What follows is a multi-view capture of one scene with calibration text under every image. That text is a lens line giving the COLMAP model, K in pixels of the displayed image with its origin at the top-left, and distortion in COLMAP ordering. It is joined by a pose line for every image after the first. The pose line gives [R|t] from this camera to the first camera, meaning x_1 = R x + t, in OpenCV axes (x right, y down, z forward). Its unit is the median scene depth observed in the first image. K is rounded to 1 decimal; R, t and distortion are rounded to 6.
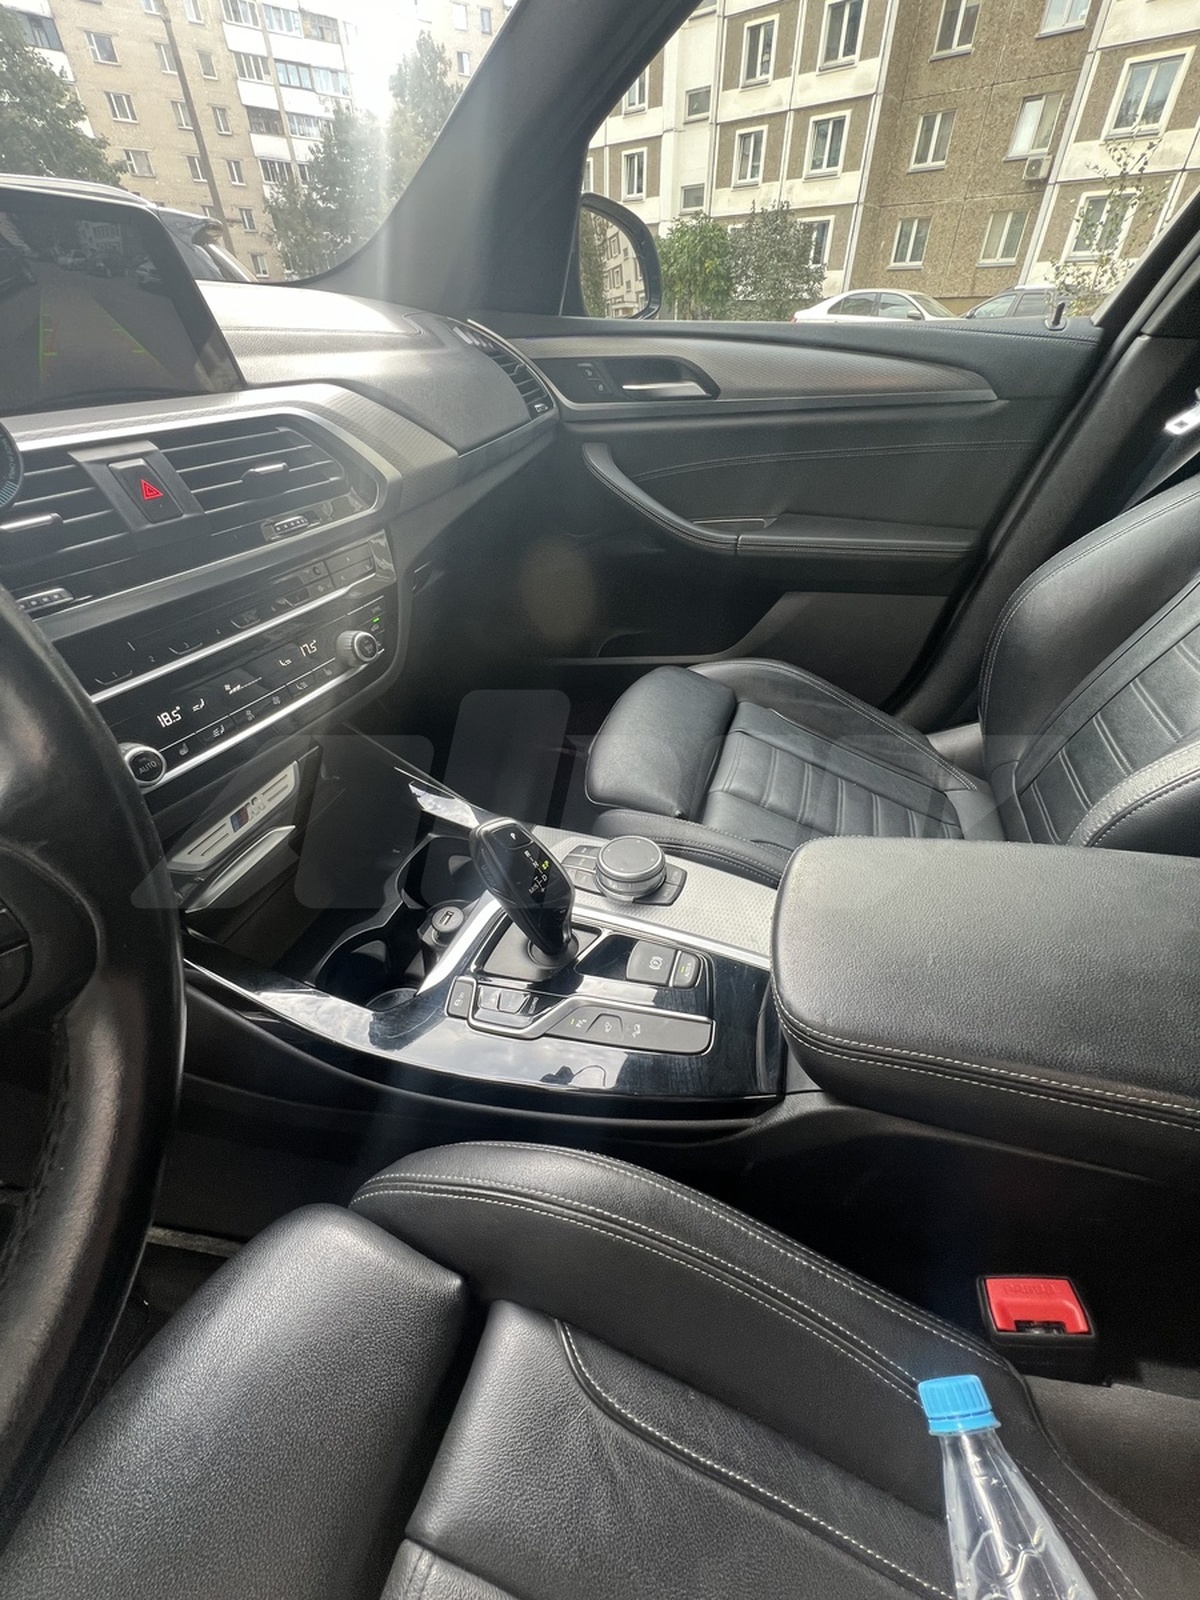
lens RADIAL K [[644.0, 0, 607.3], [0, 644.0, 804.1], [0, 0, 1]] dist [-0.006055, 0.001307]
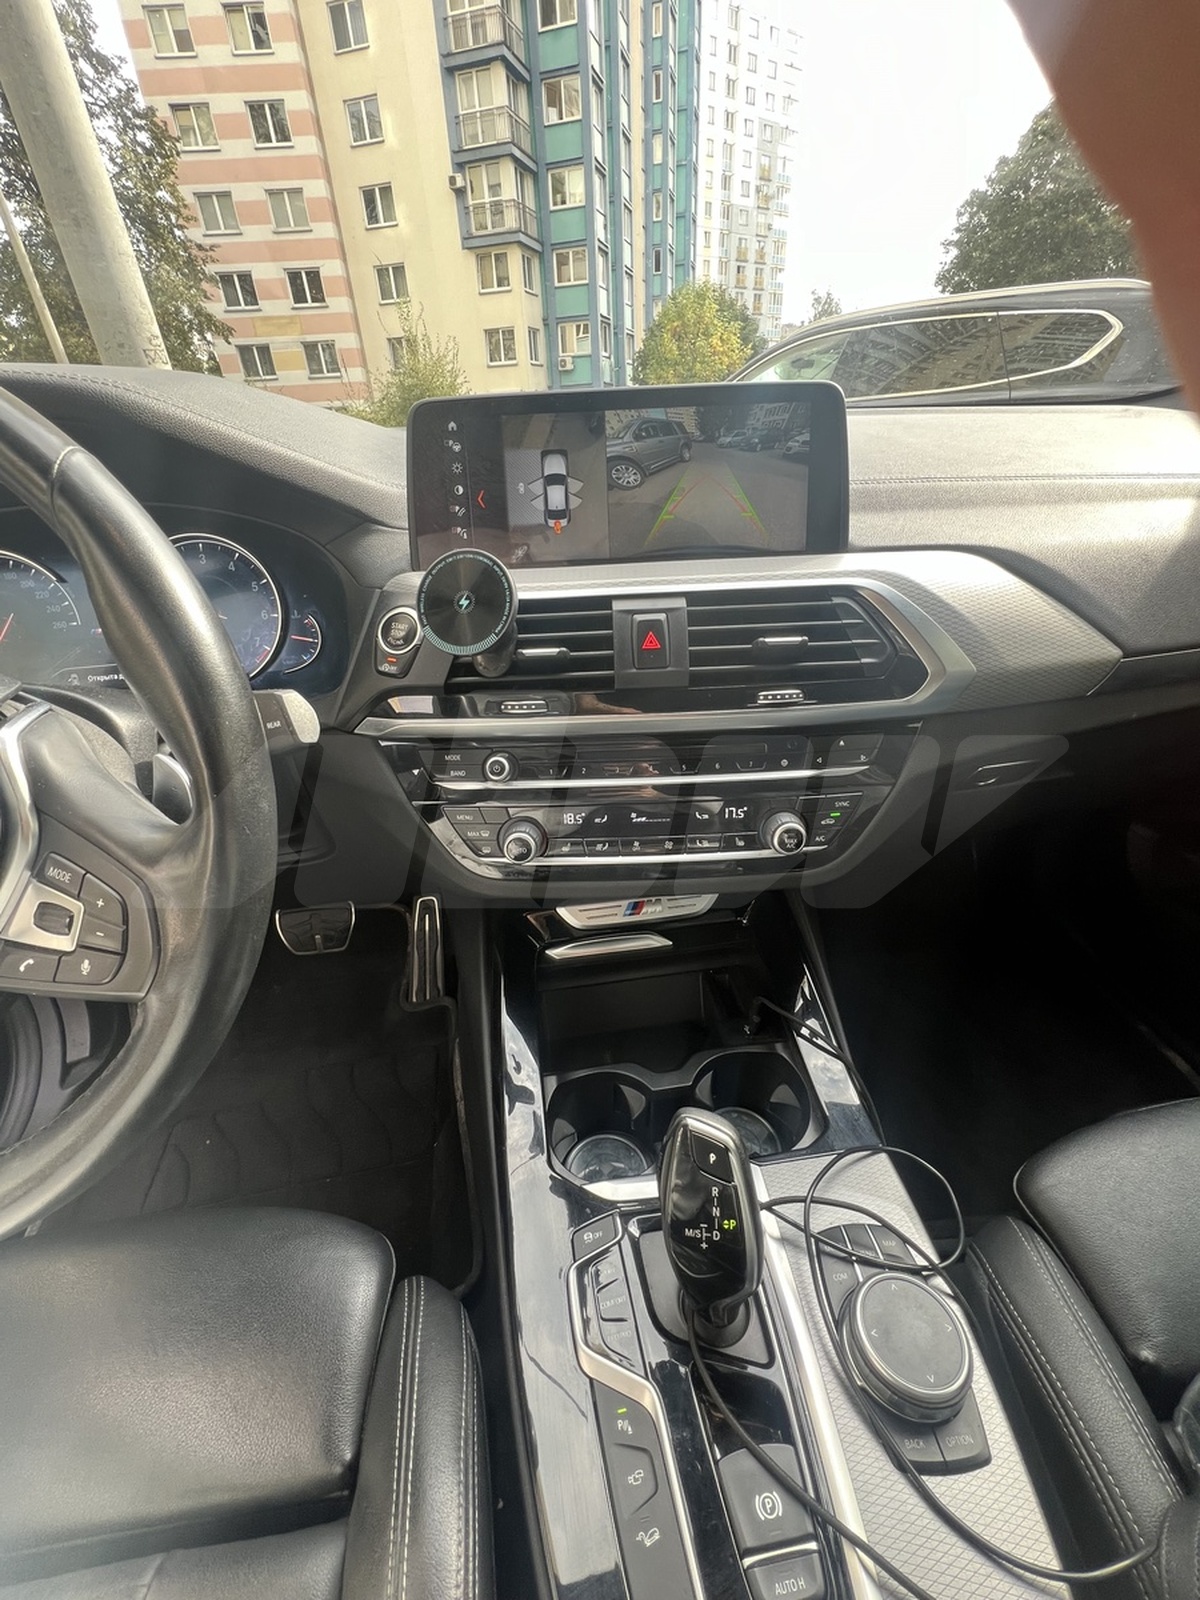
lens RADIAL K [[644.0, 0, 598.8], [0, 644.0, 798.5], [0, 0, 1]] dist [-0.006055, 0.001307]
pose [[0.426502, 0.449747, -0.784744, 0.165996], [-0.514440, 0.834232, 0.198515, -0.321775], [0.743941, 0.319037, 0.587169, 0.277250]]
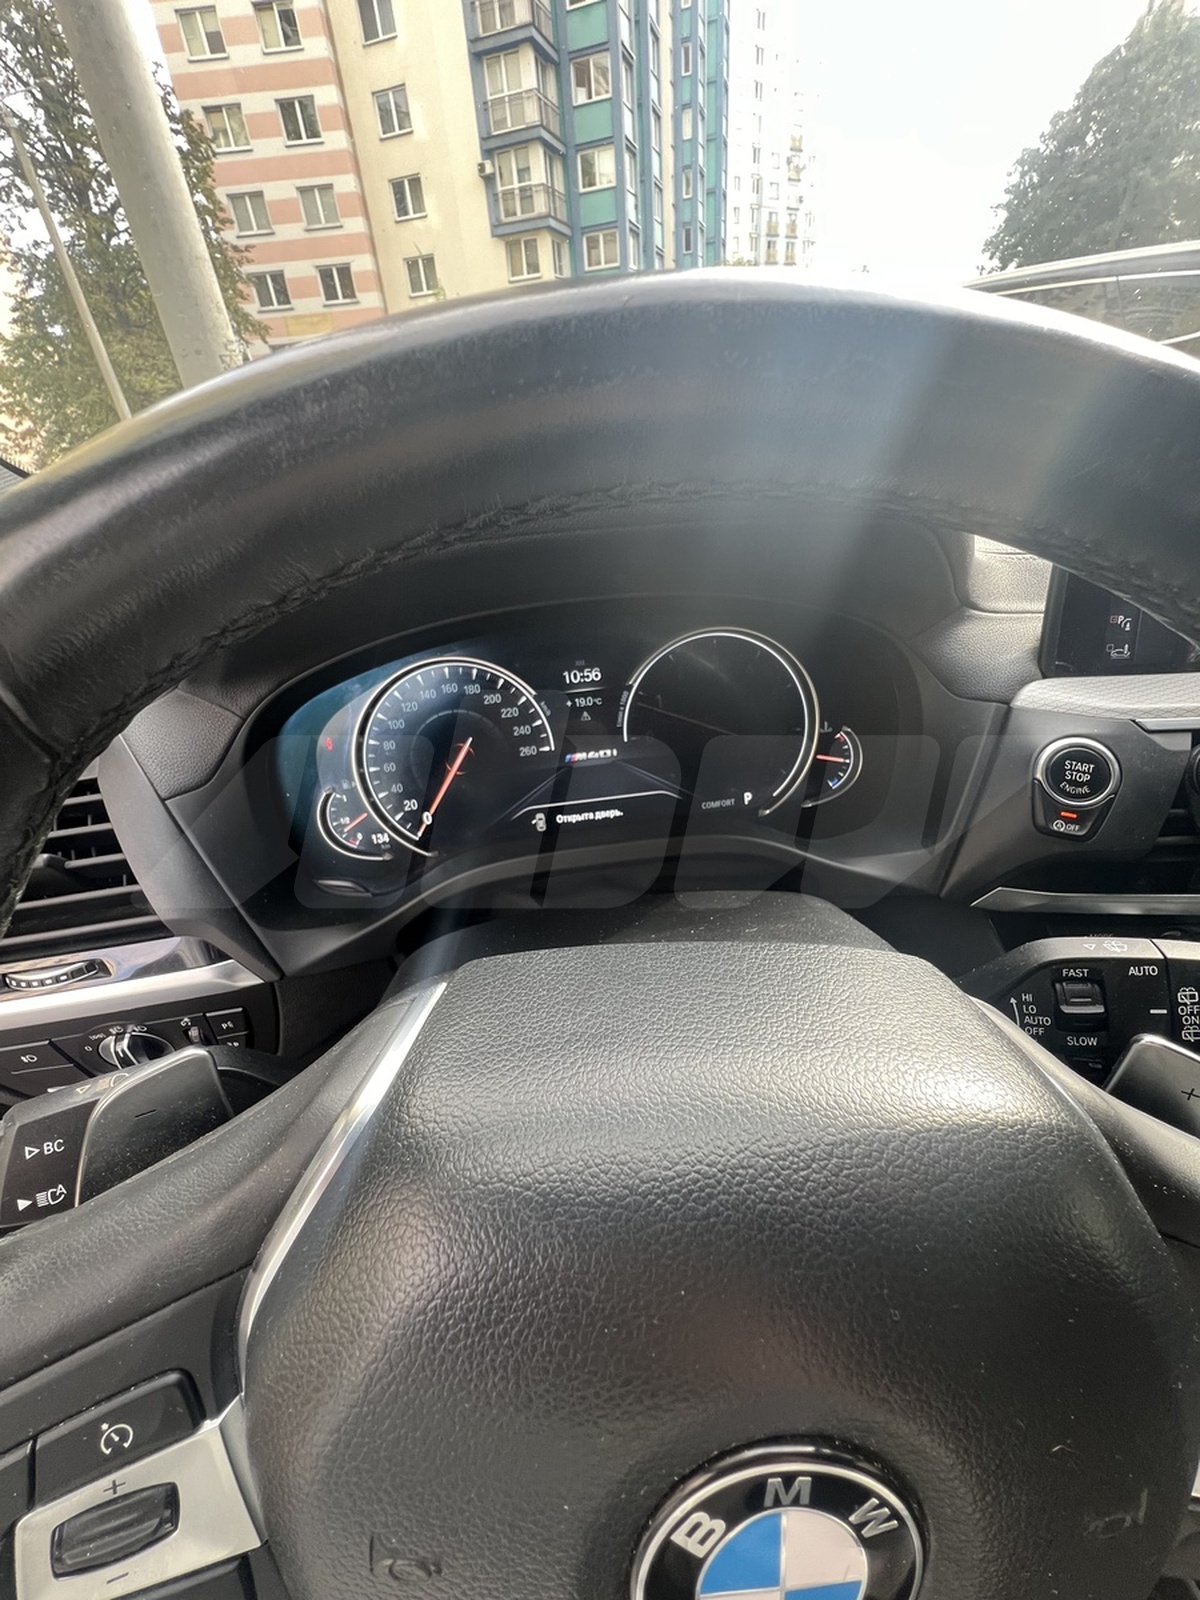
lens RADIAL K [[644.0, 0, 589.0], [0, 644.0, 793.0], [0, 0, 1]] dist [-0.006055, 0.001307]
pose [[0.395395, 0.453510, -0.798744, -0.389745], [-0.495195, 0.837655, 0.230471, -0.106532], [0.773592, 0.304407, 0.555780, -0.150489]]
